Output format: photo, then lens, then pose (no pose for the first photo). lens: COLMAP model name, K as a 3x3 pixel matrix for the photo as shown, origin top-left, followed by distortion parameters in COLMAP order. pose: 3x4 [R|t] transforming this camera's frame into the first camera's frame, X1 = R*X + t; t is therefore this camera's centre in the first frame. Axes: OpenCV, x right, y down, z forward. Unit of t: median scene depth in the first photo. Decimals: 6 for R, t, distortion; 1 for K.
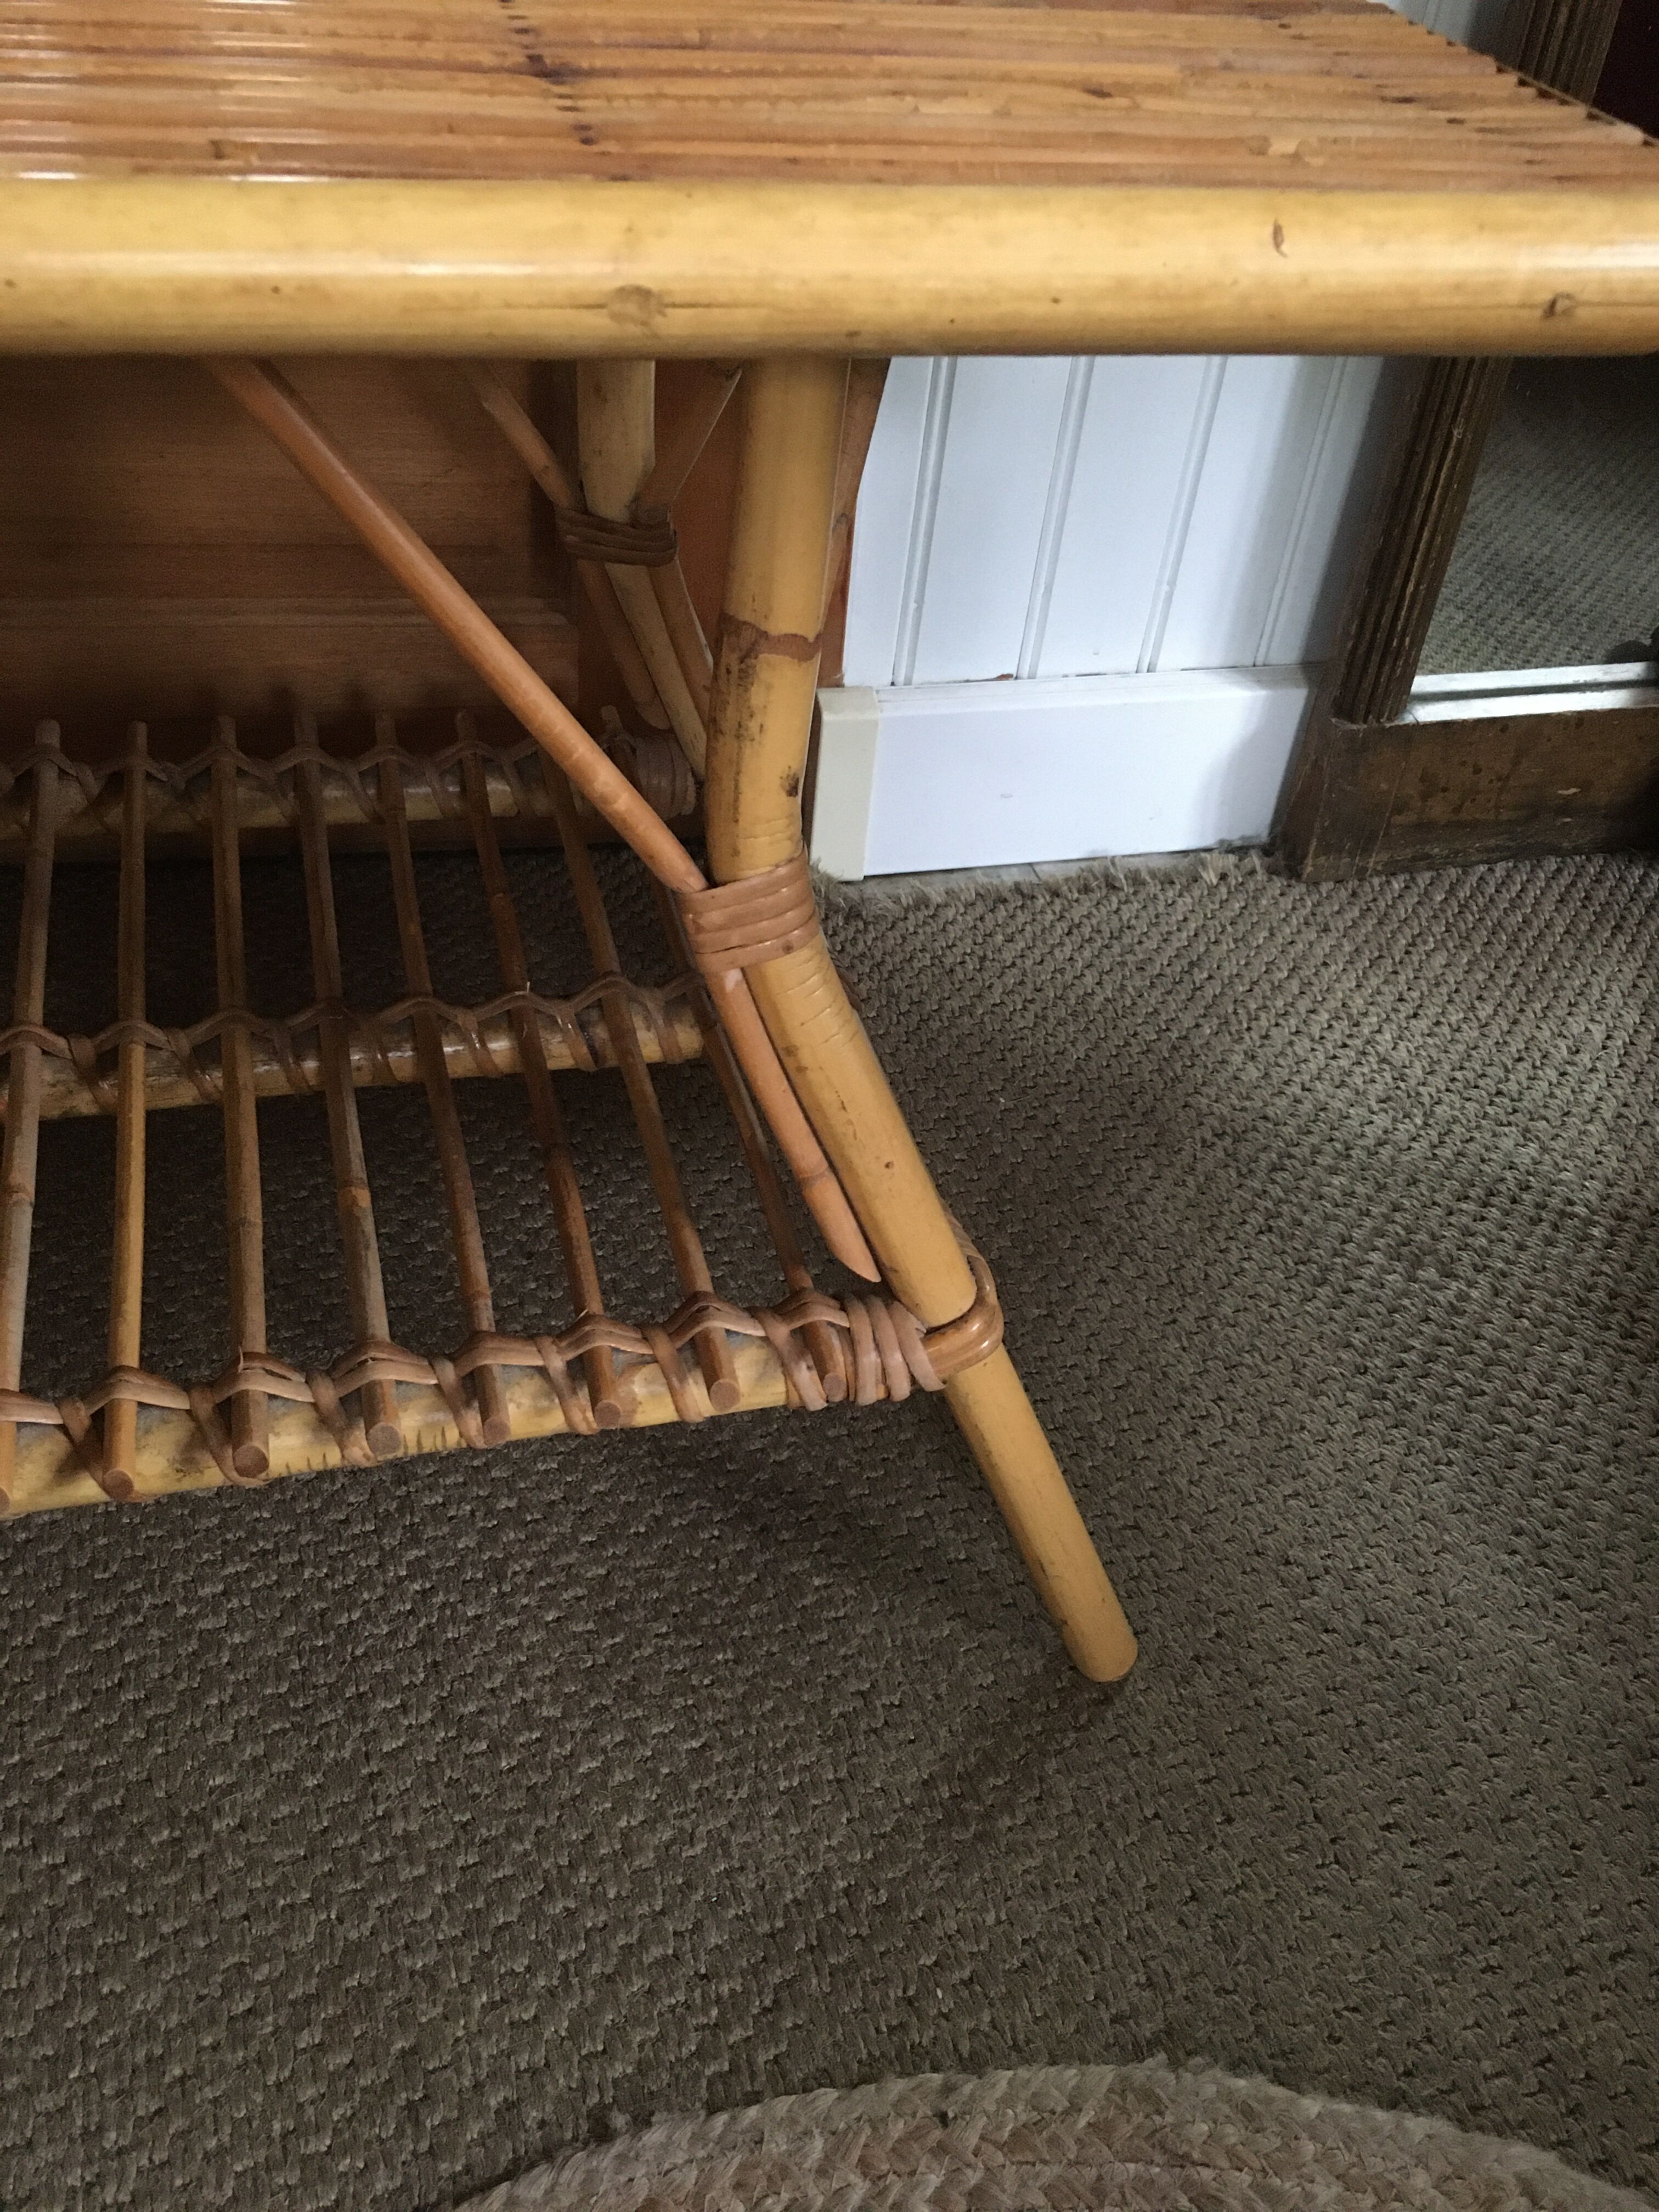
lens RADIAL K [[1886.1, 0, 839.1], [0, 1886.1, 1107.6], [0, 0, 1]] dist [0.080637, -0.112826]
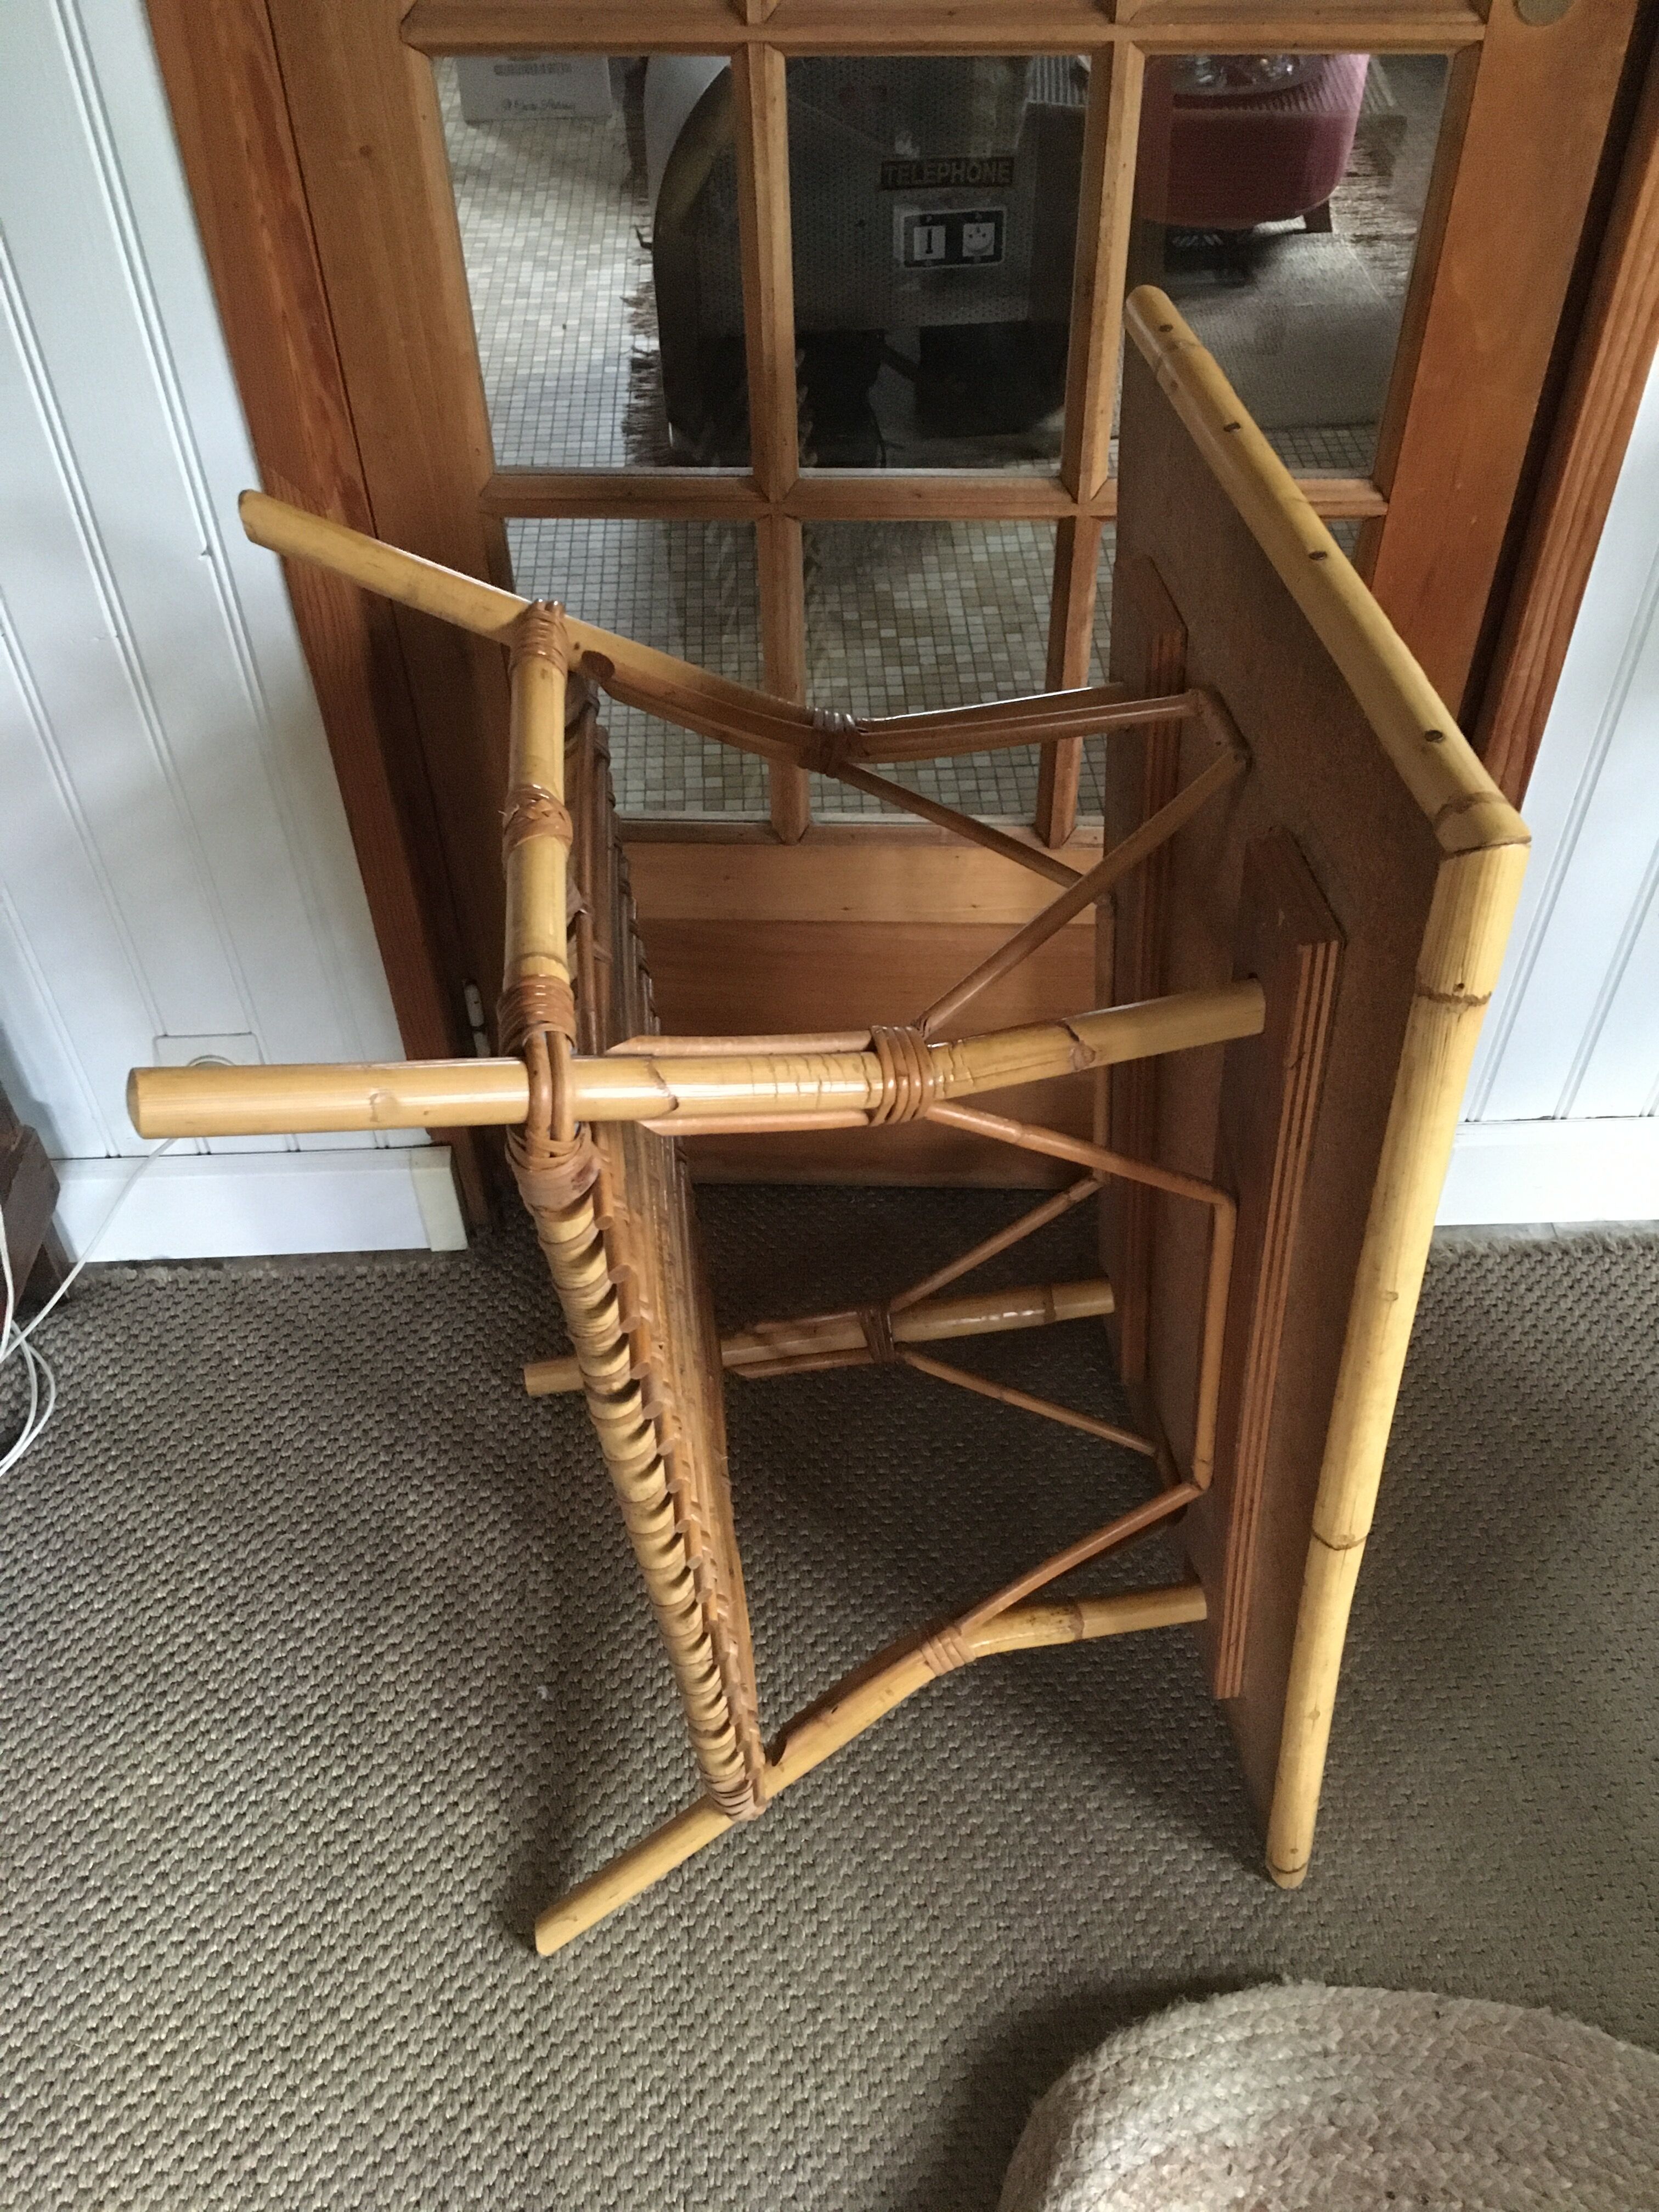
lens RADIAL K [[1886.1, 0, 837.7], [0, 1886.1, 1104.3], [0, 0, 1]] dist [0.080637, -0.112826]
pose [[0.965594, 0.097679, -0.241012, -0.132190], [-0.077881, 0.992859, 0.090368, -0.466543], [0.248118, -0.068488, 0.966306, -0.871387]]
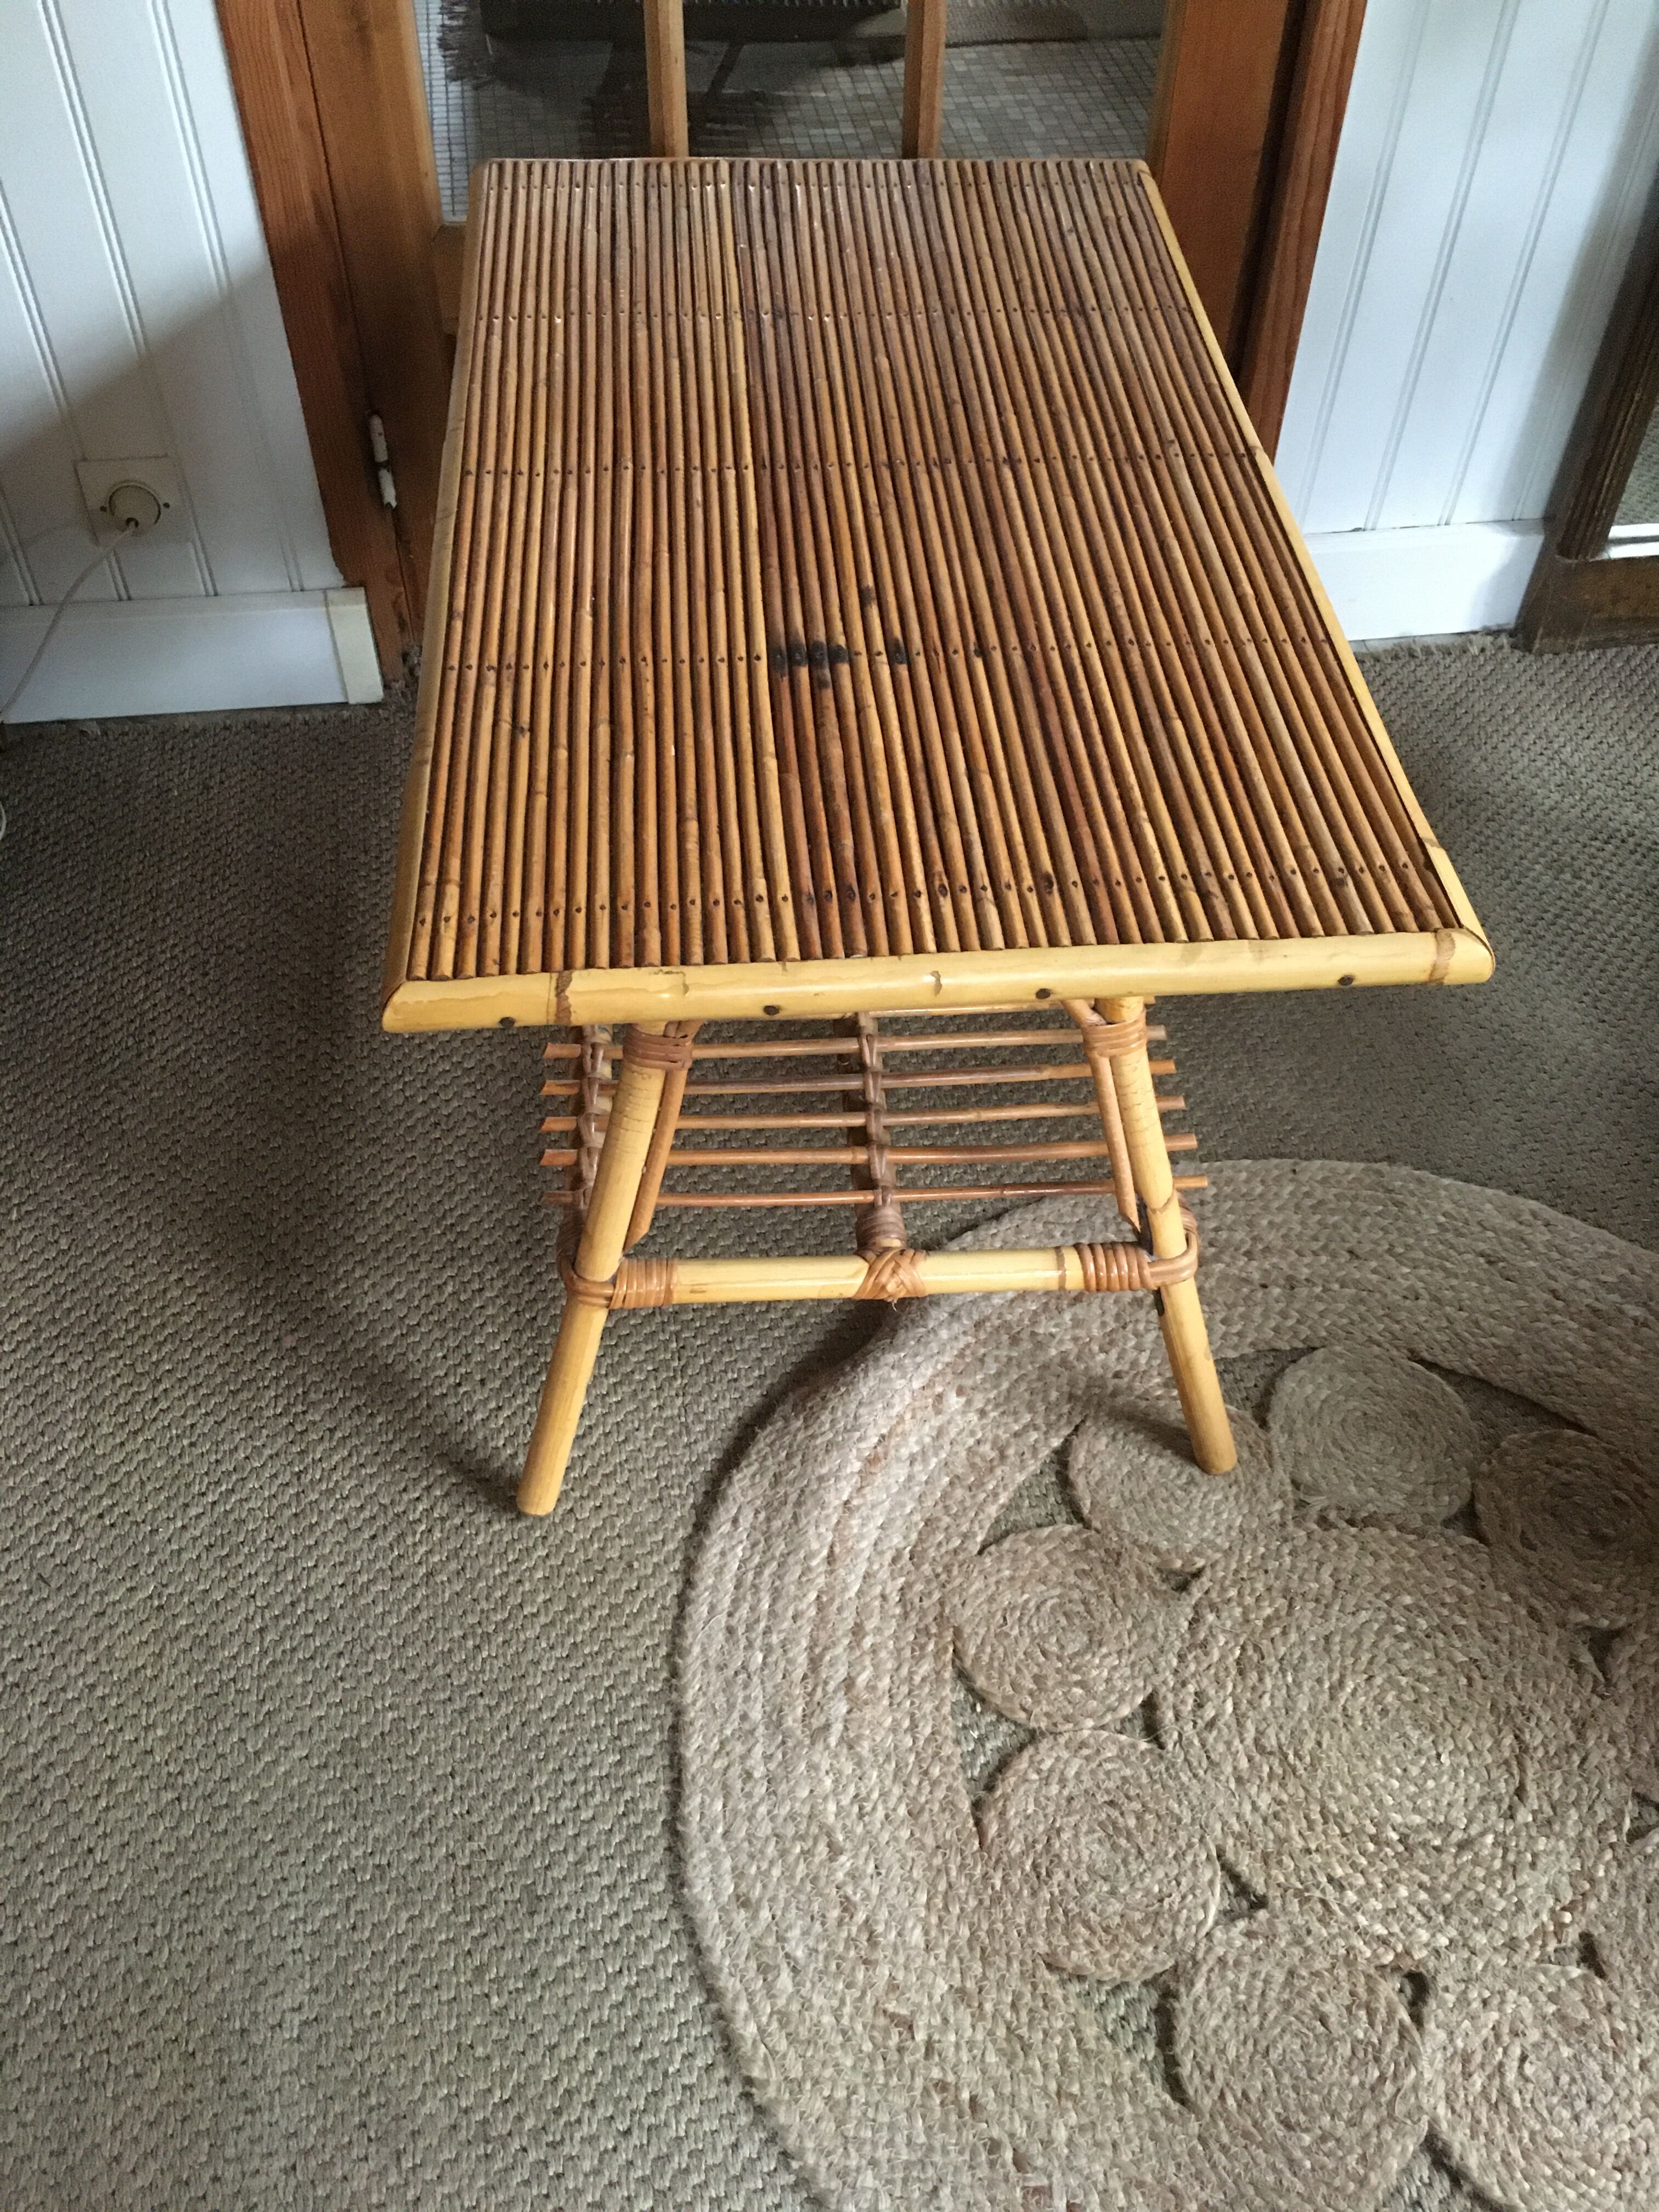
lens RADIAL K [[1886.1, 0, 837.1], [0, 1886.1, 1120.3], [0, 0, 1]] dist [0.080637, -0.112826]
pose [[0.988513, 0.055199, -0.140692, -0.146823], [-0.033138, 0.987425, 0.154575, 0.067718], [0.147456, -0.148137, 0.977912, -1.159204]]
